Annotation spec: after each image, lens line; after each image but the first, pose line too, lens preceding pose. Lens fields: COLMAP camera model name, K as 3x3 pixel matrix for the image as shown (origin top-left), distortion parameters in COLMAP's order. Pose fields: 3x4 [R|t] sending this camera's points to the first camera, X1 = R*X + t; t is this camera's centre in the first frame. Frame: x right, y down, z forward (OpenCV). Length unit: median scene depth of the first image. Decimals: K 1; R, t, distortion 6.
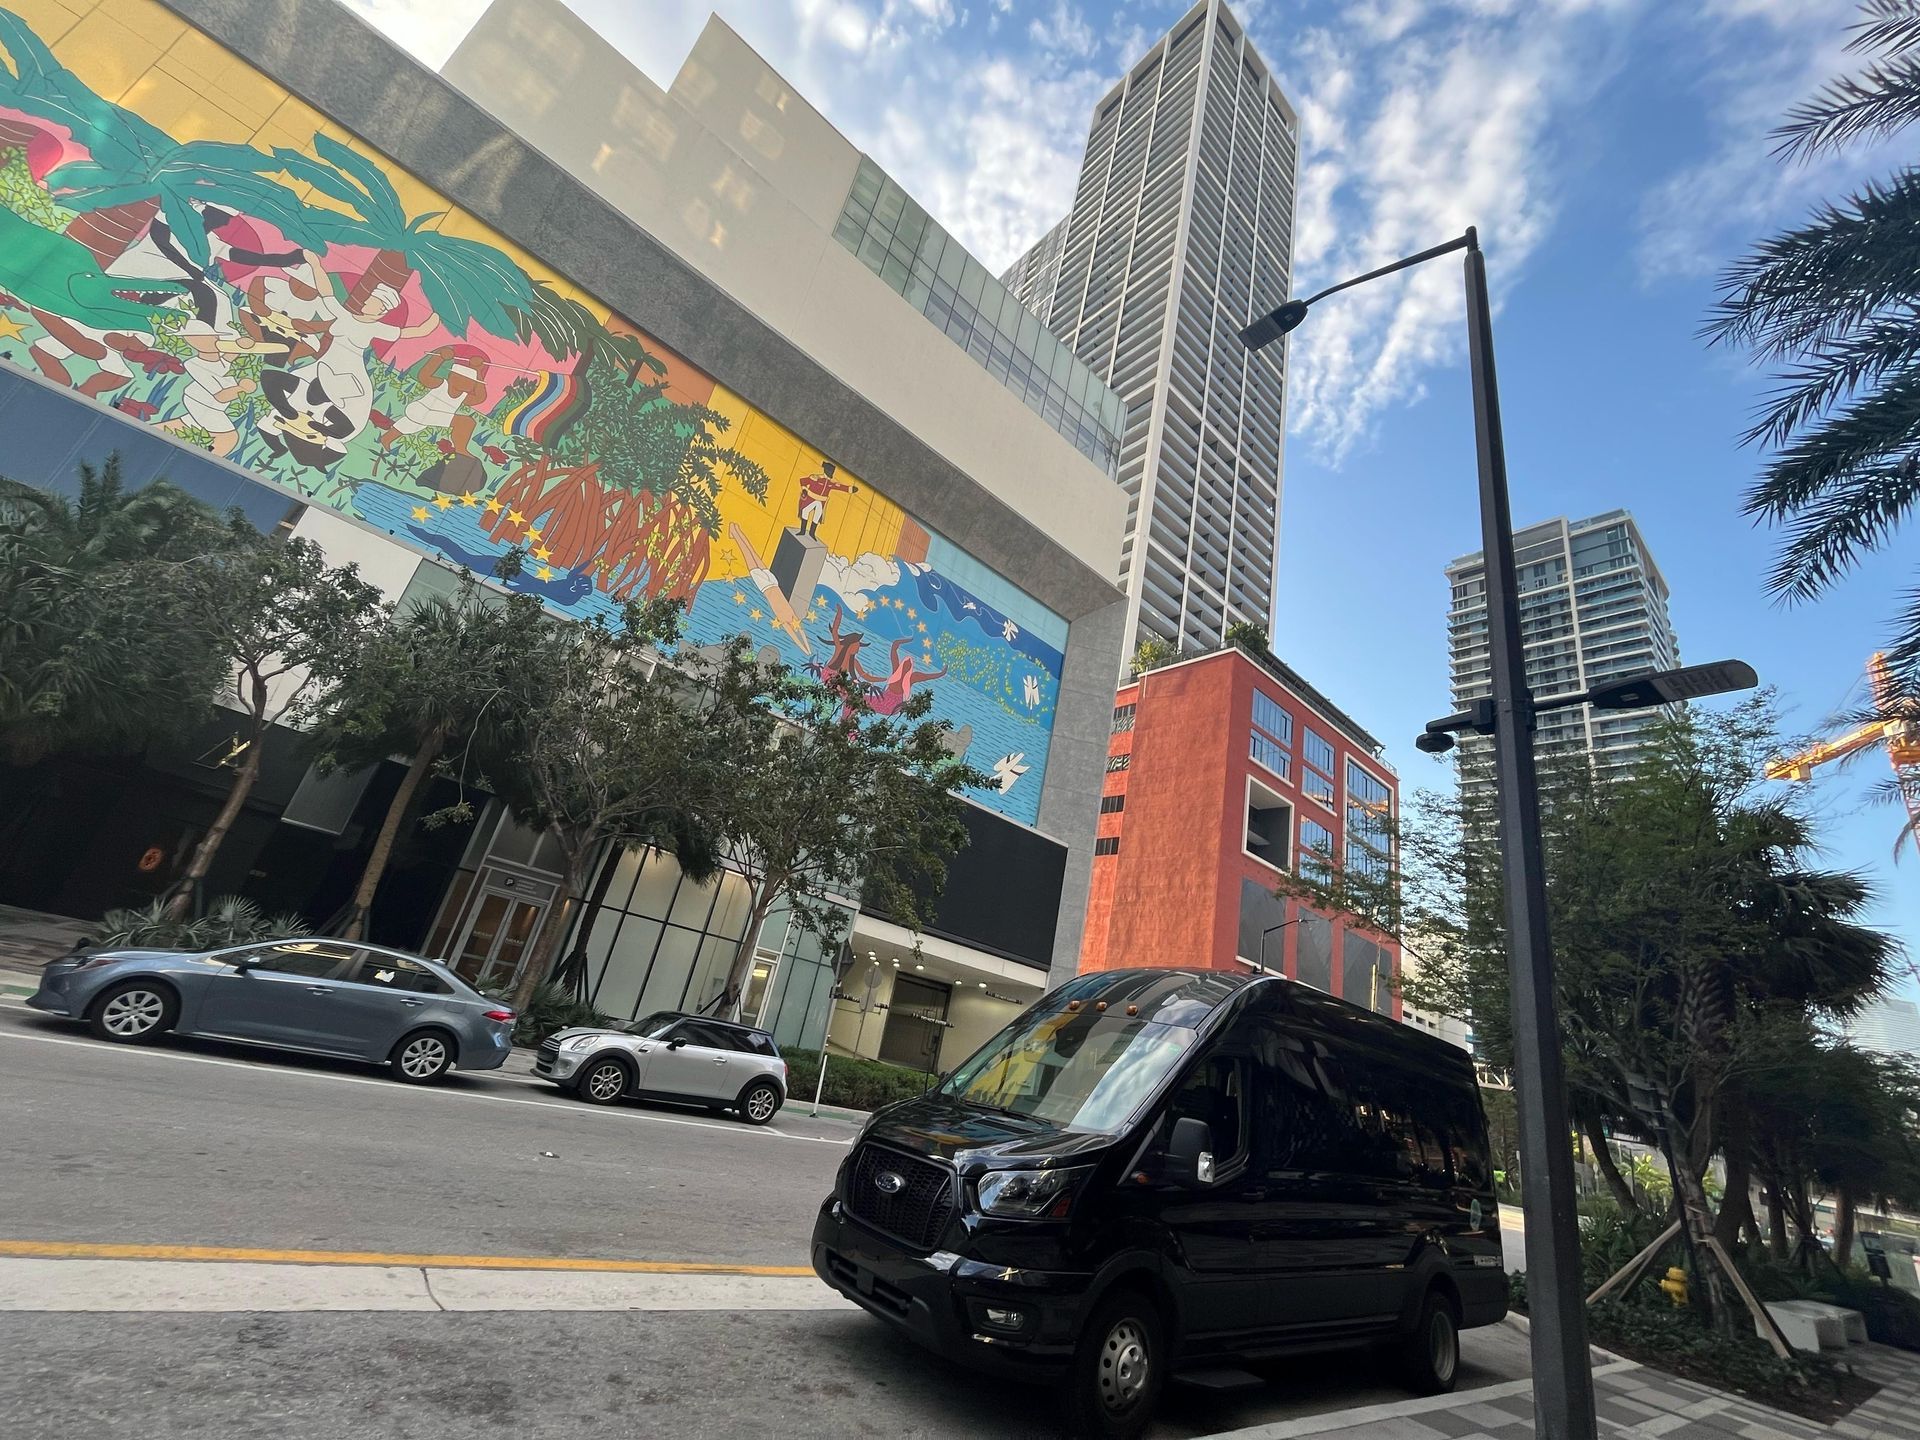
lens RADIAL K [[789.7, 0, 963.8], [0, 789.7, 721.9], [0, 0, 1]] dist [0.000200, 0.000066]
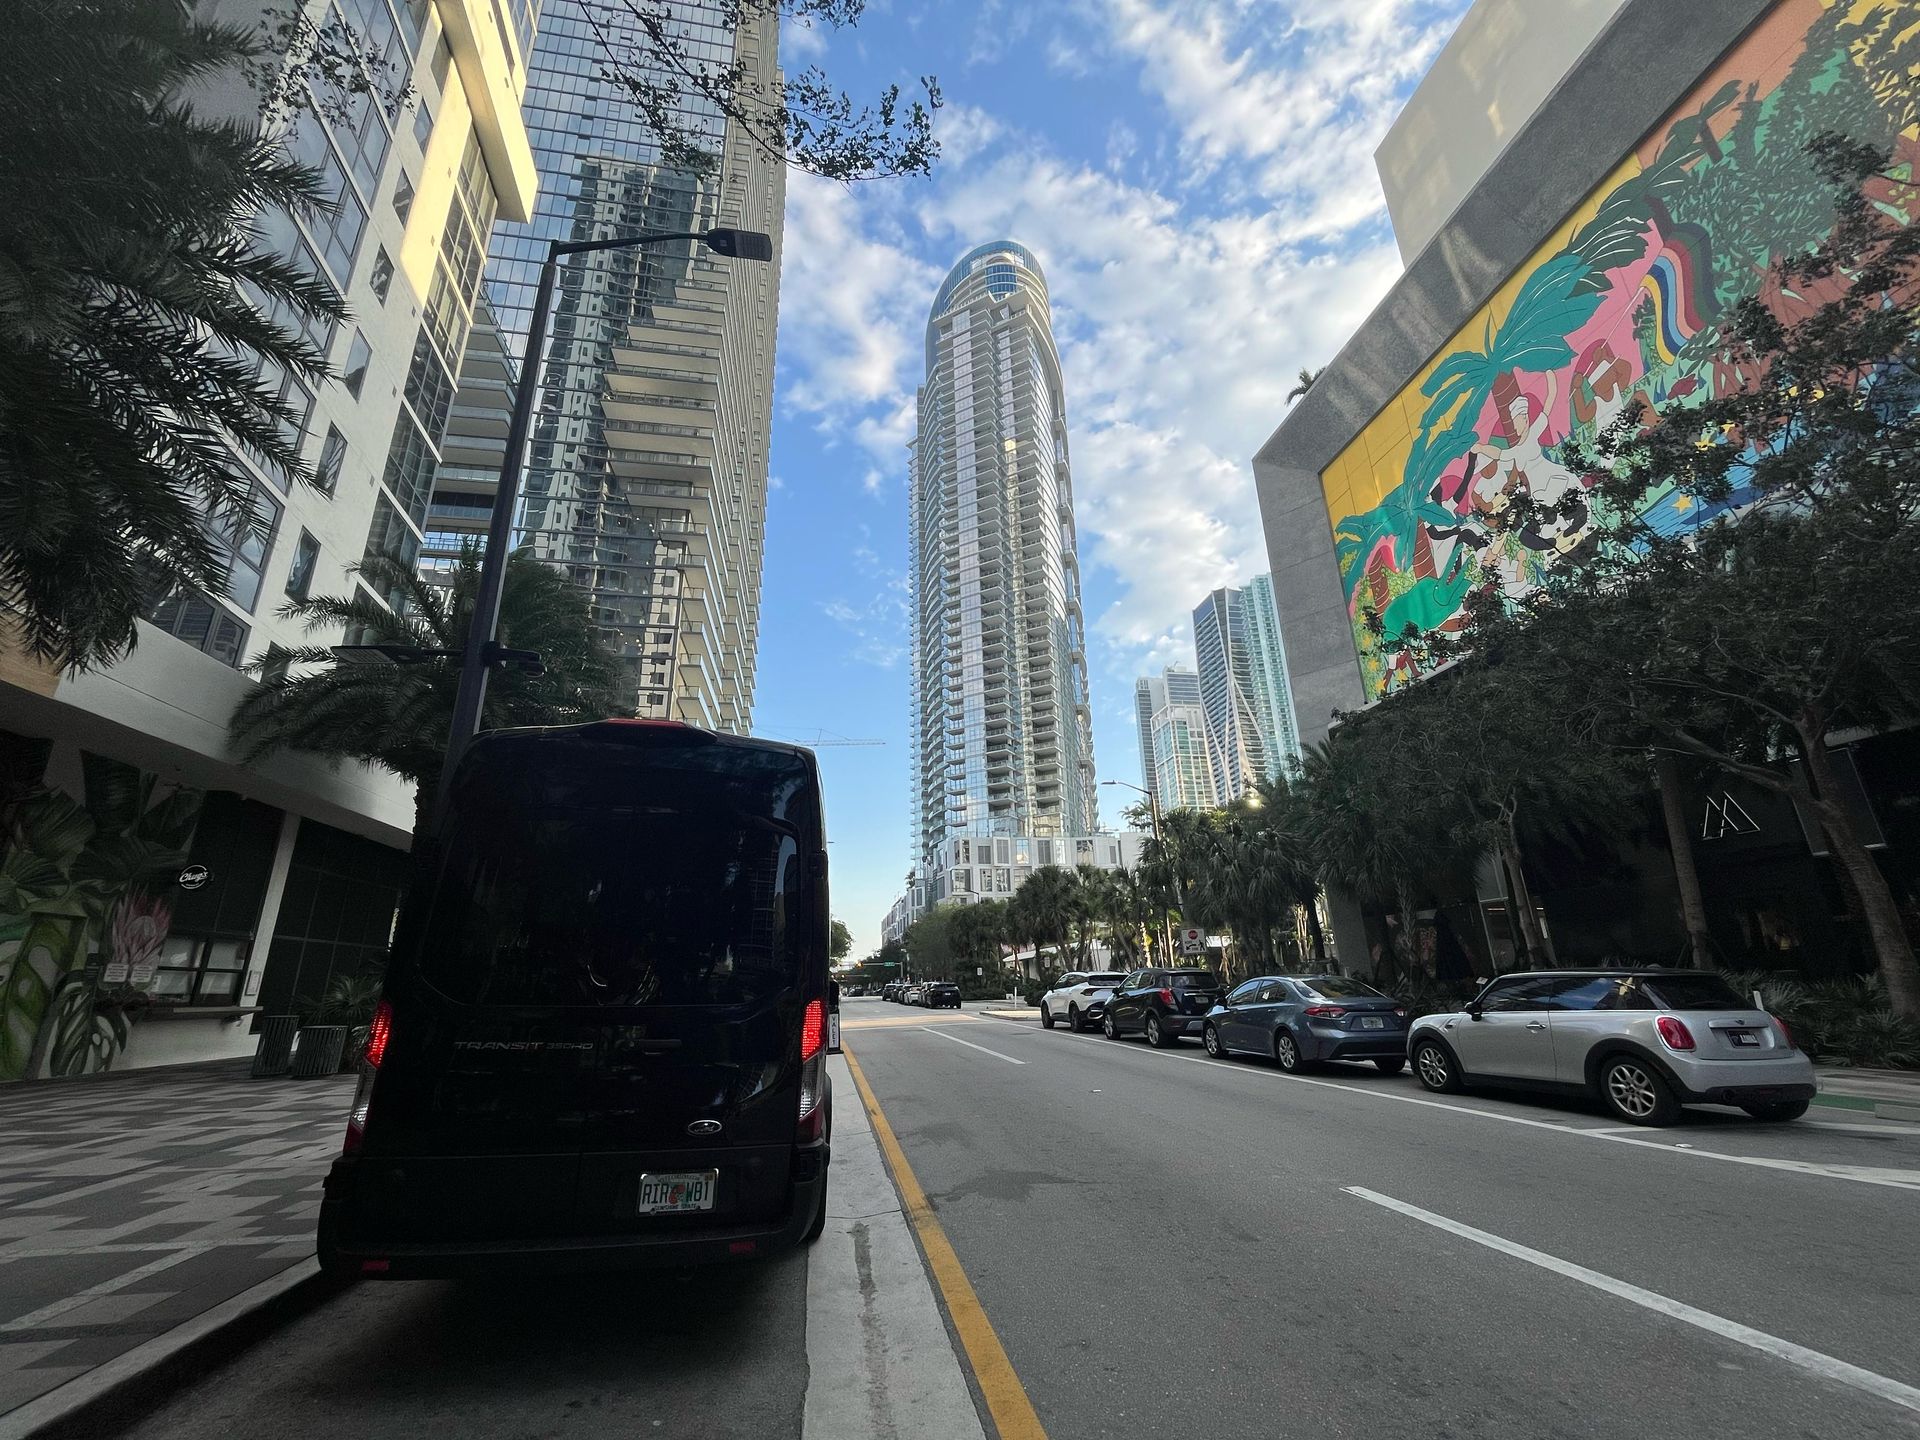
lens RADIAL K [[789.7, 0, 963.8], [0, 789.7, 721.9], [0, 0, 1]] dist [0.000200, 0.000066]
pose [[-0.507640, -0.441588, -0.739799, 0.283234], [0.266580, 0.736023, -0.622258, 0.264952], [0.819290, -0.513099, -0.255916, 0.453677]]
